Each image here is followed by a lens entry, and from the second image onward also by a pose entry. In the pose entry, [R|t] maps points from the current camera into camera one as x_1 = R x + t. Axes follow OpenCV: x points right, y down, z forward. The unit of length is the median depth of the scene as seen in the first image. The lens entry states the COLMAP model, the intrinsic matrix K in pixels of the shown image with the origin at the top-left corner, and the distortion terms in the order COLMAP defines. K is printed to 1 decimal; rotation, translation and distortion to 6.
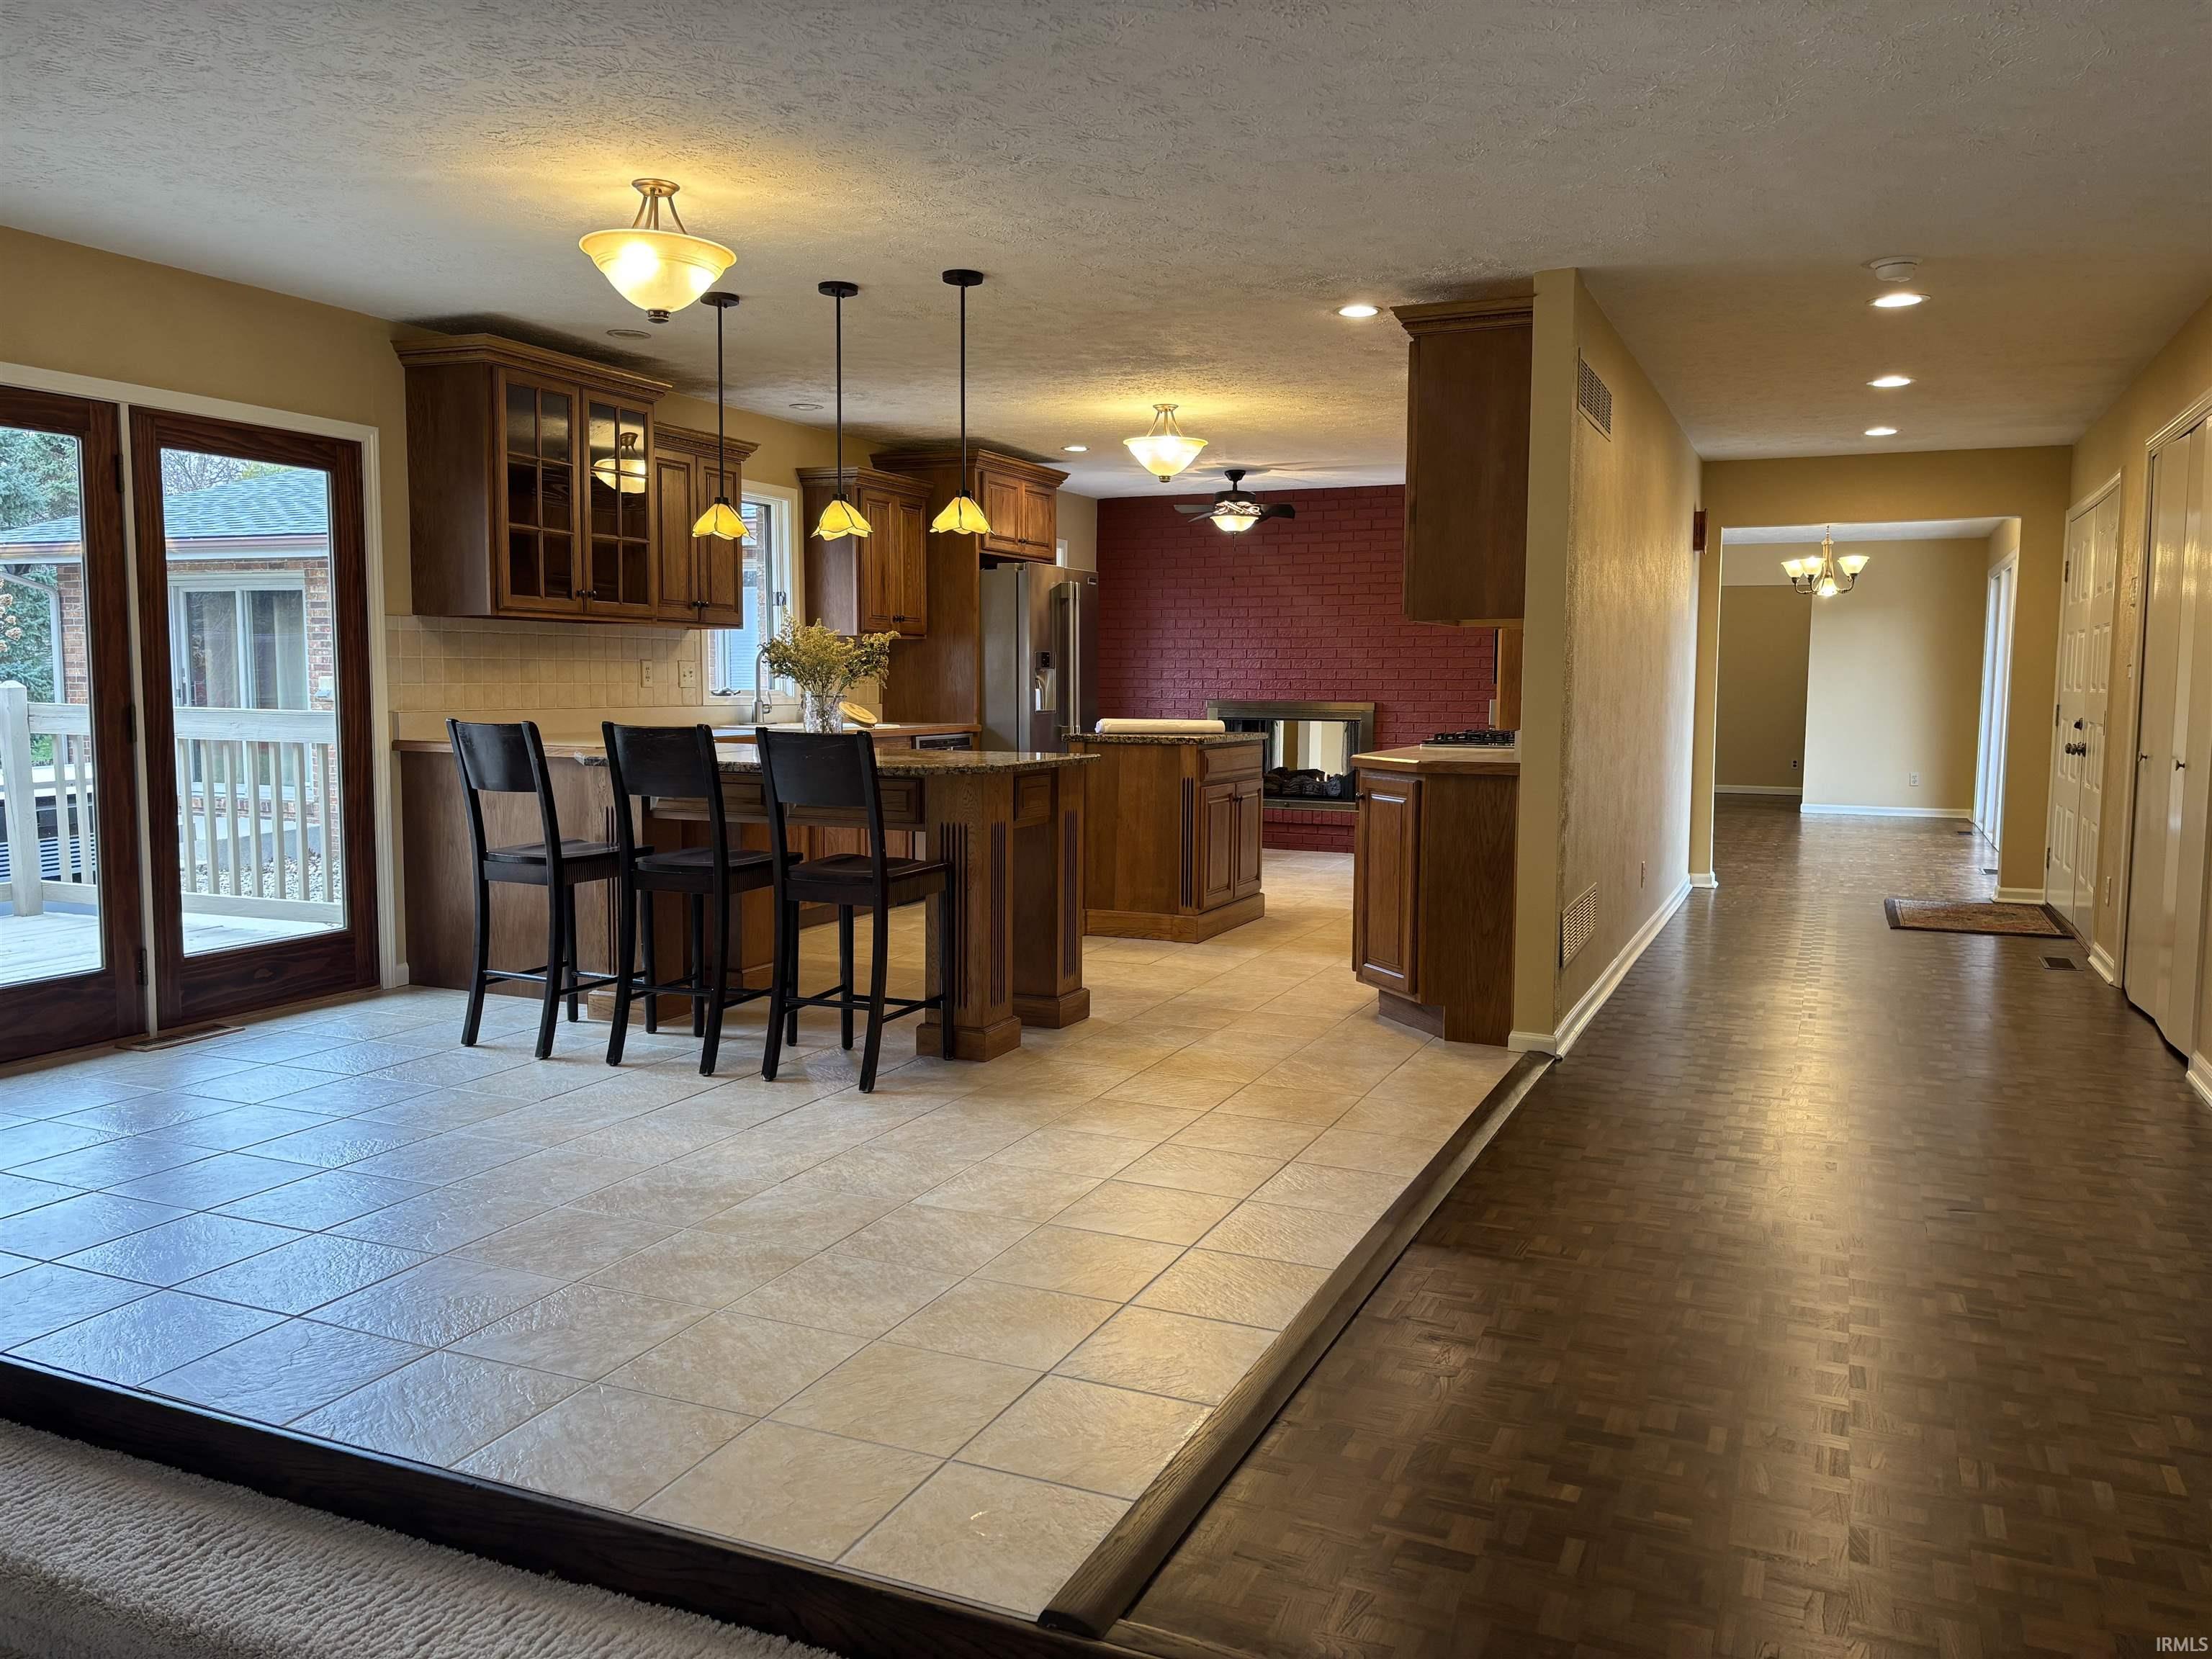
lens RADIAL K [[1667.1, 0, 1106.0], [0, 1667.1, 829.5], [0, 0, 1]] dist [0.053017, -0.050811]
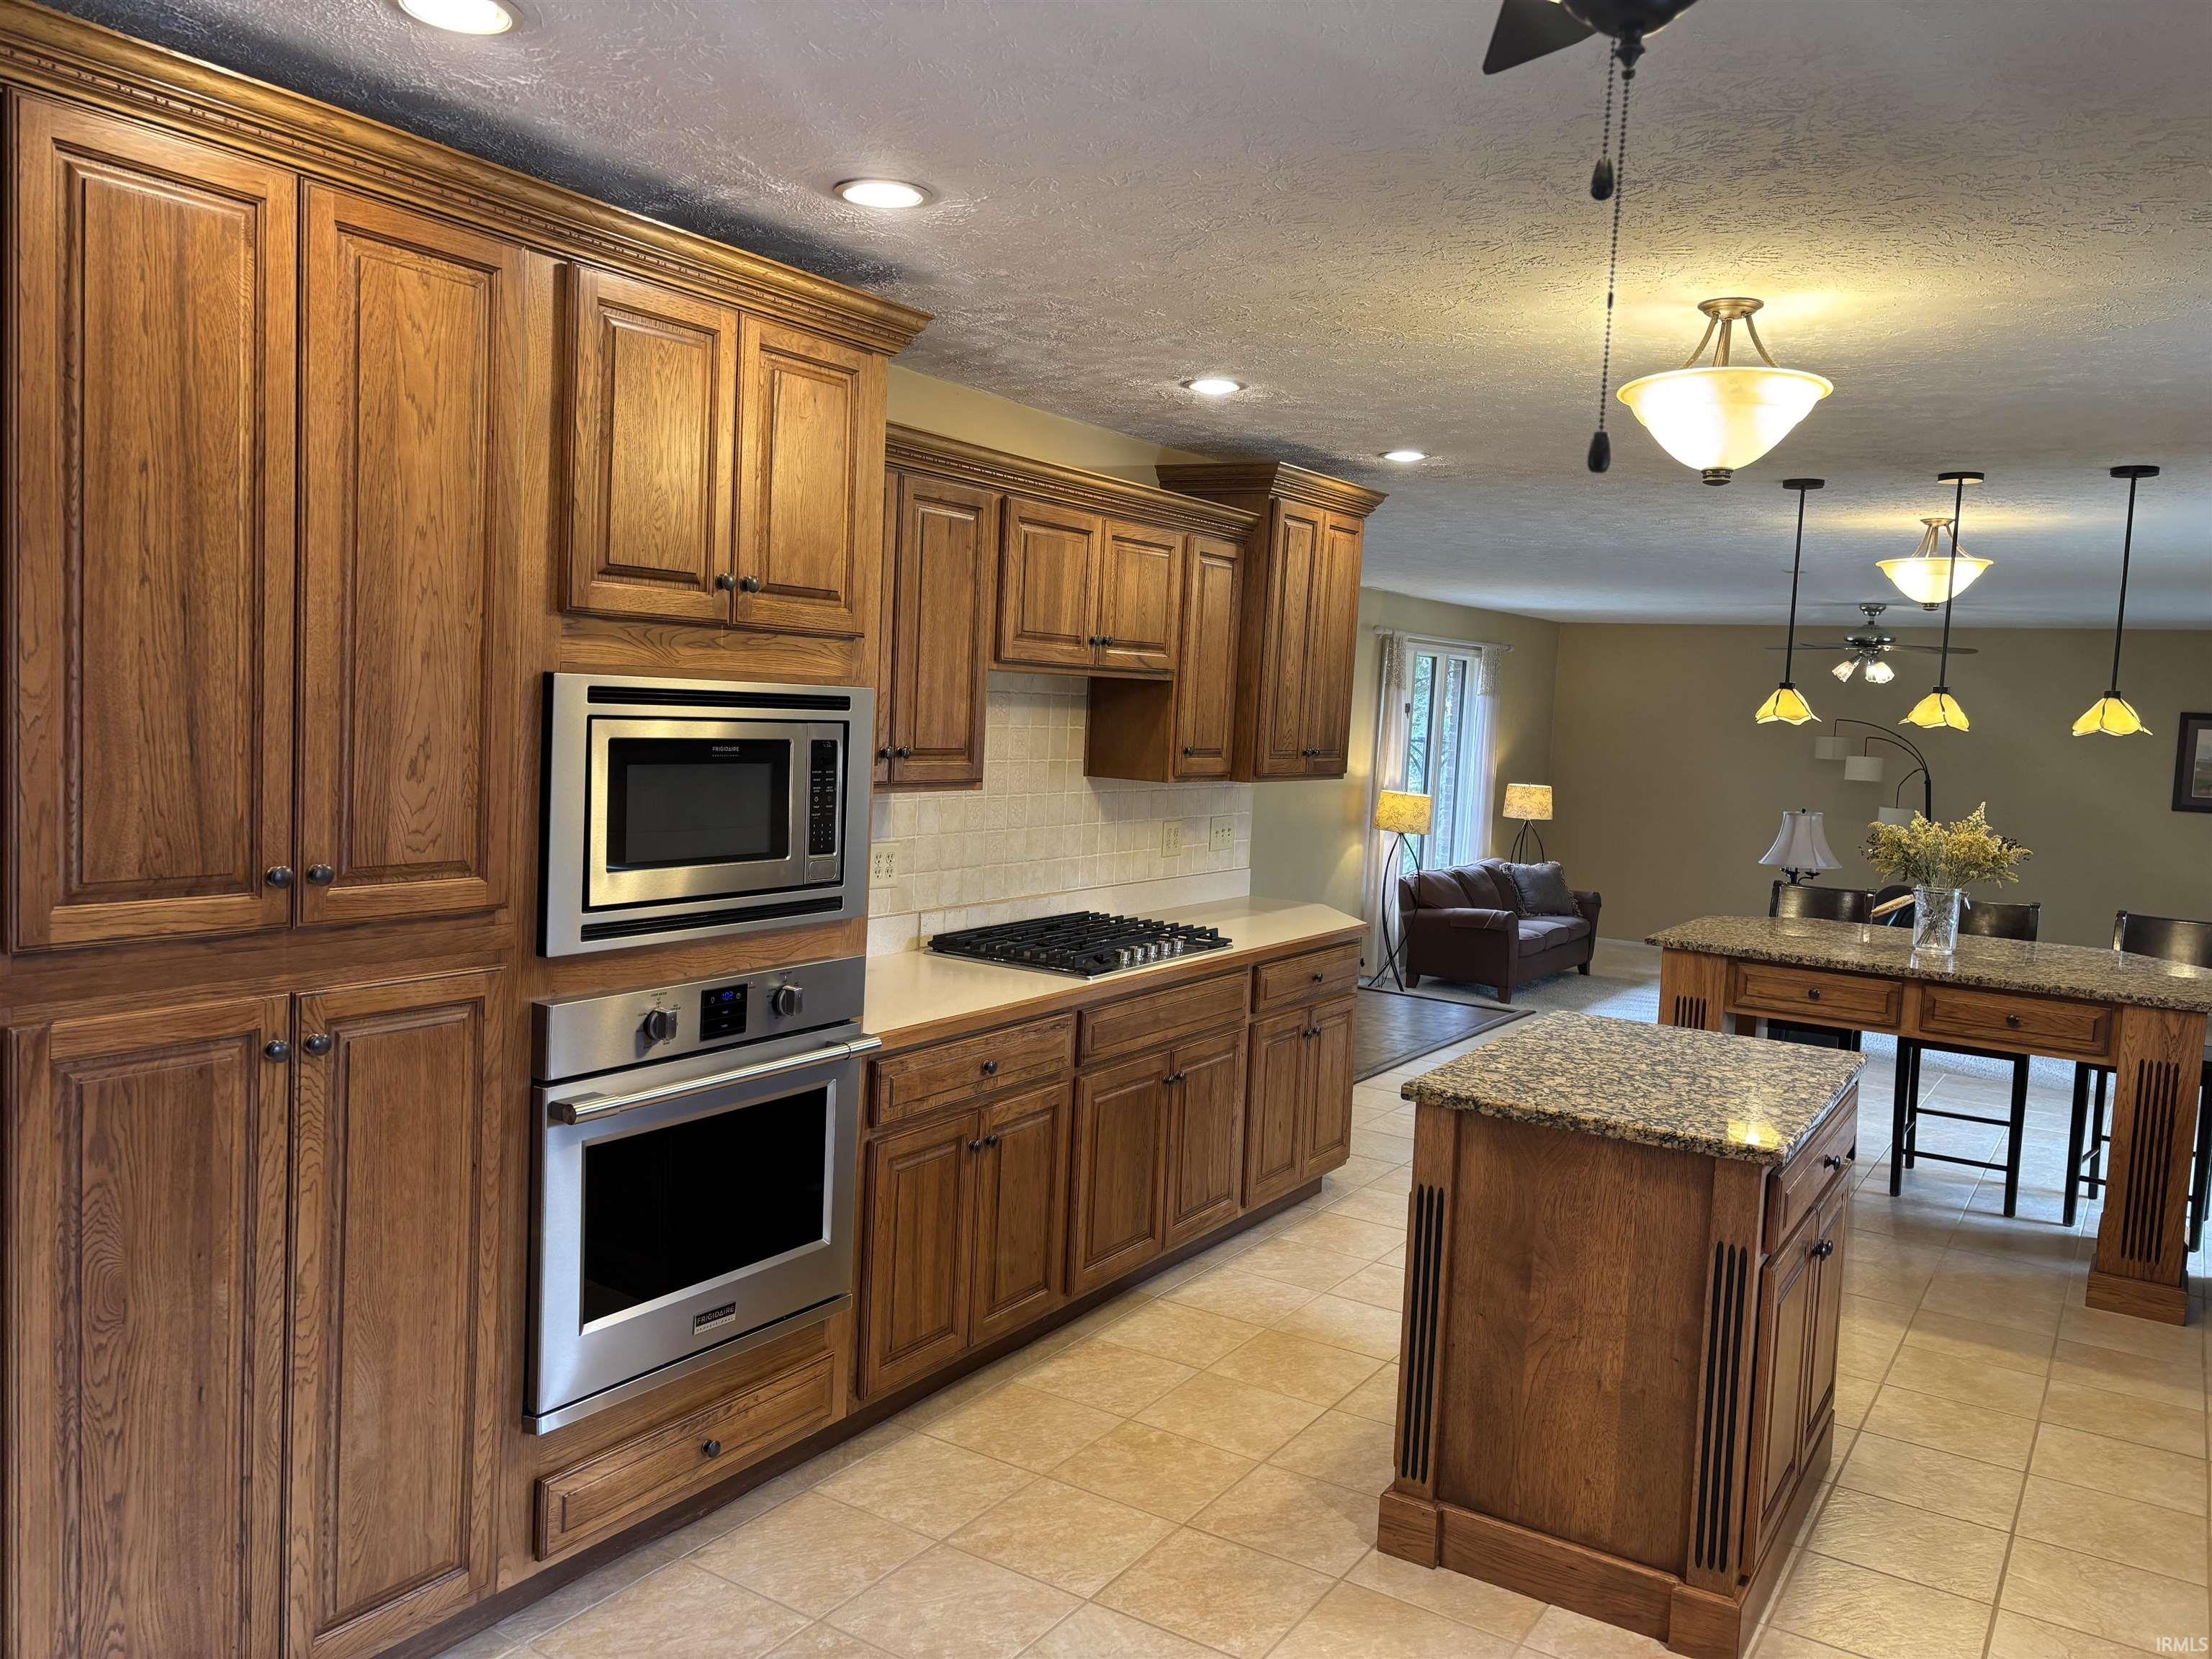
lens RADIAL K [[1667.1, 0, 1106.0], [0, 1667.1, 829.5], [0, 0, 1]] dist [0.053017, -0.050811]
pose [[-0.985506, -0.068099, 0.155374, 0.103130], [-0.040774, 0.984128, 0.172711, -0.170294], [-0.164670, 0.163873, -0.972641, 1.301895]]
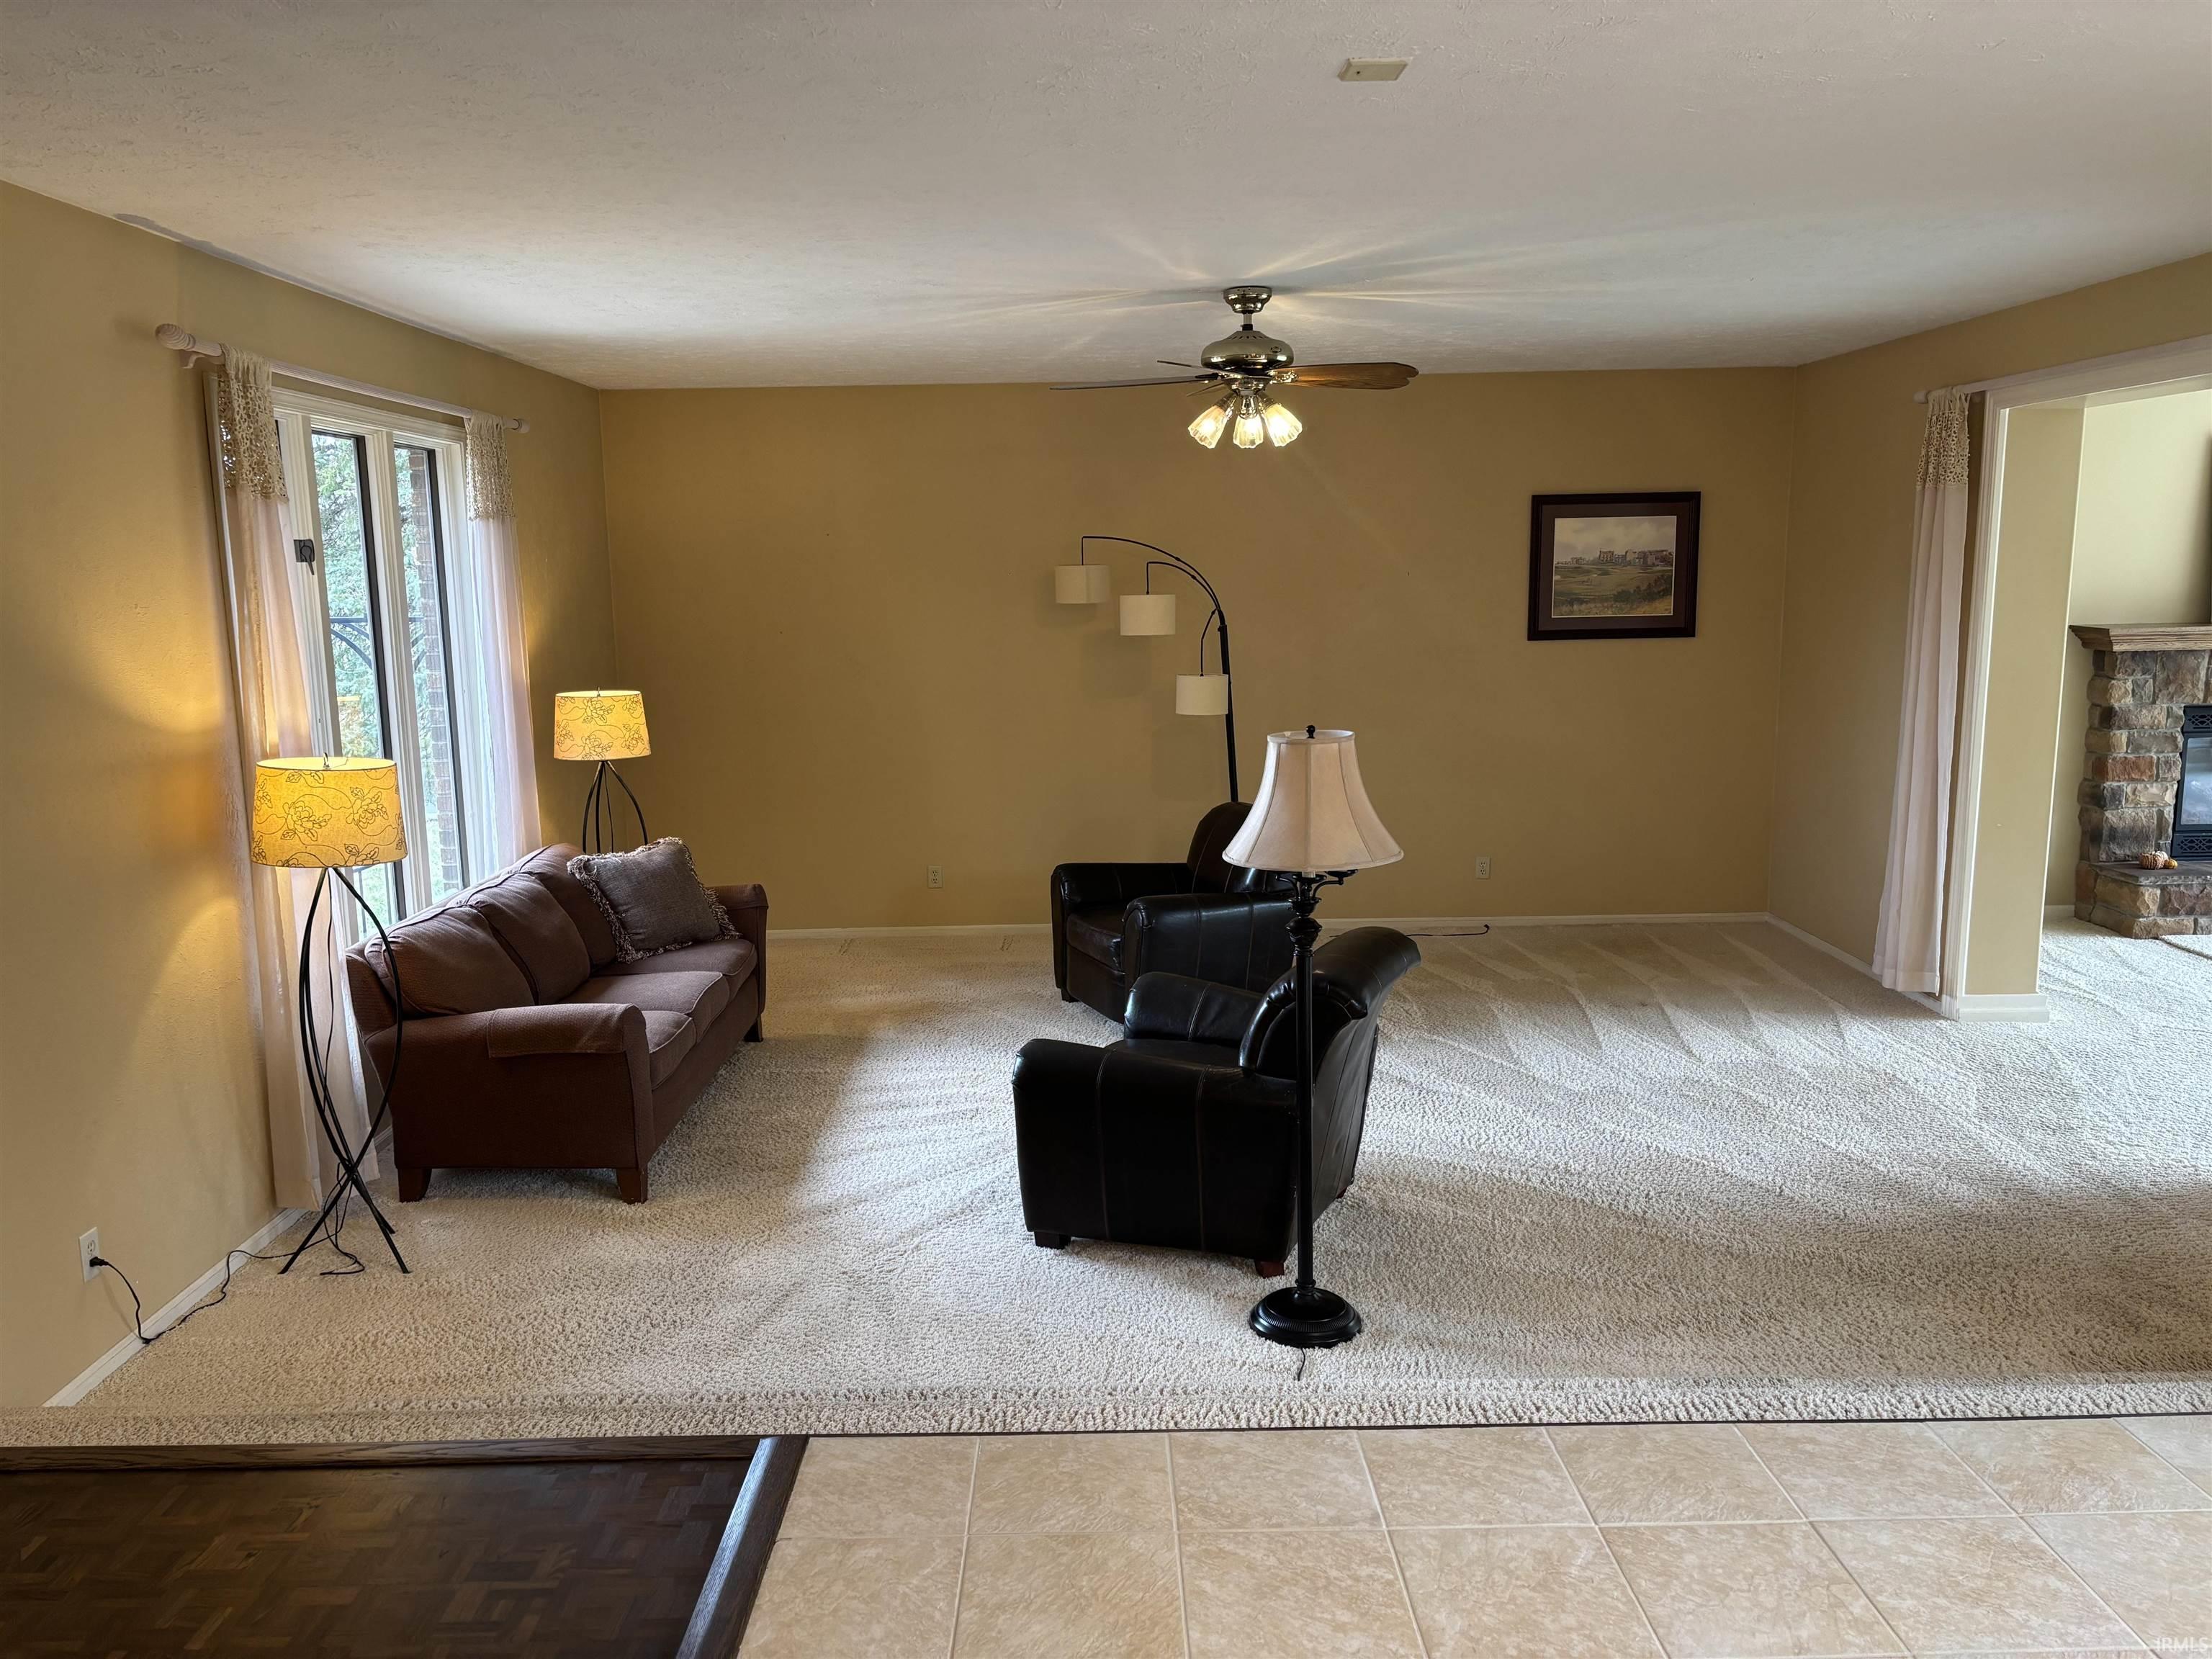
lens RADIAL K [[1667.1, 0, 1106.0], [0, 1667.1, 829.5], [0, 0, 1]] dist [0.053017, -0.050811]
pose [[-0.910231, 0.070992, -0.407970, 0.071941], [-0.029385, 0.971638, 0.234640, -0.094140], [0.413057, 0.225564, -0.882329, 0.576241]]
